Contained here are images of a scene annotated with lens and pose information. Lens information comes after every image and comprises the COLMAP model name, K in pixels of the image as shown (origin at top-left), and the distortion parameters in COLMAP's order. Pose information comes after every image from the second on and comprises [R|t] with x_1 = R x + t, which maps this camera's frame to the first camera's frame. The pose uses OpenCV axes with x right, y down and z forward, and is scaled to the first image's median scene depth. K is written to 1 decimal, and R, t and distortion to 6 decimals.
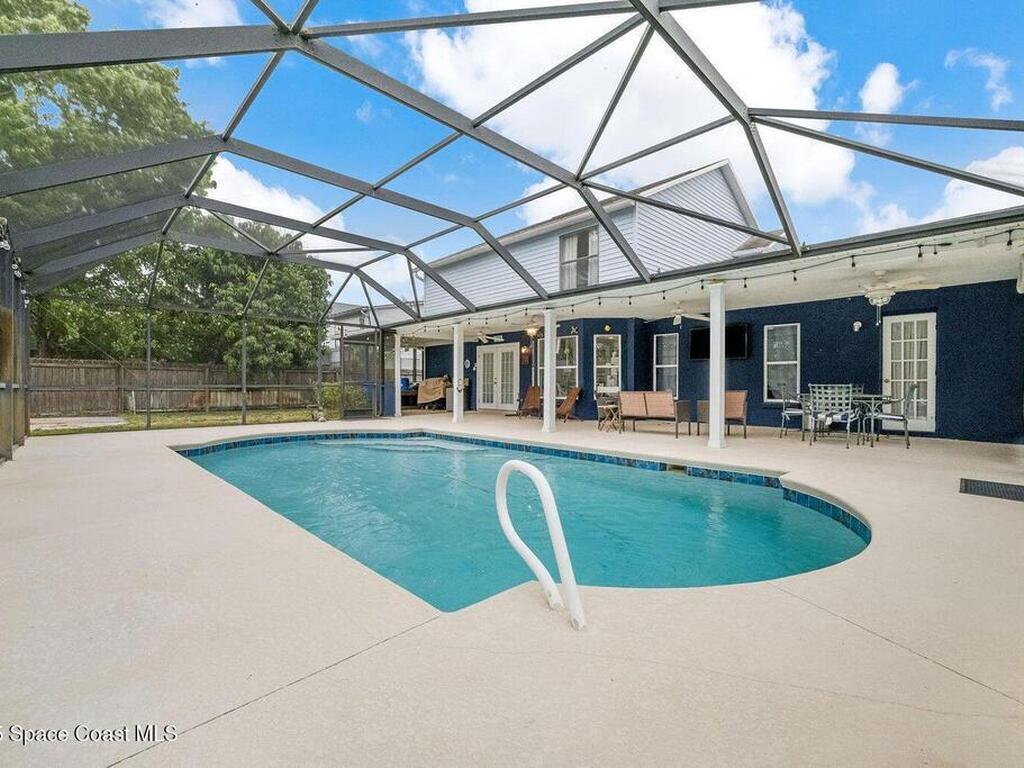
lens RADIAL K [[455.2, 0, 511.3], [0, 455.2, 384.1], [0, 0, 1]] dist [-0.001195, 0.000397]
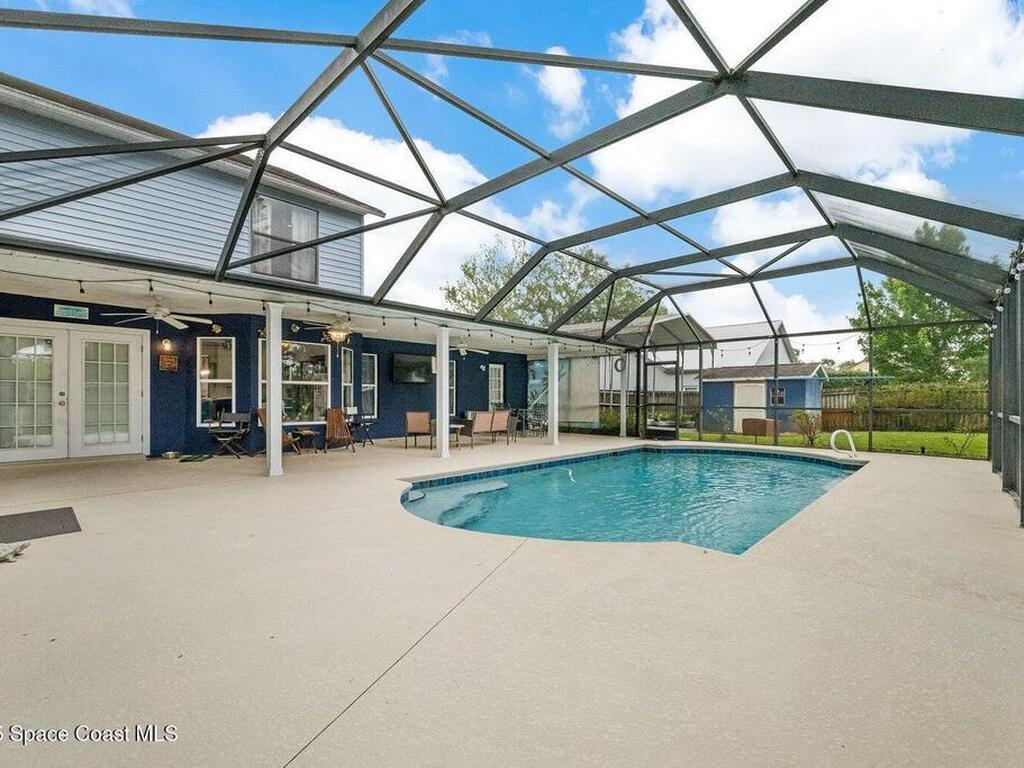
lens RADIAL K [[455.2, 0, 510.1], [0, 455.2, 394.3], [0, 0, 1]] dist [-0.001195, 0.000397]
pose [[-0.047059, 0.013552, 0.998800, -0.759861], [0.003766, 0.999903, -0.013390, -0.004143], [-0.998885, 0.003131, -0.047105, 0.763196]]
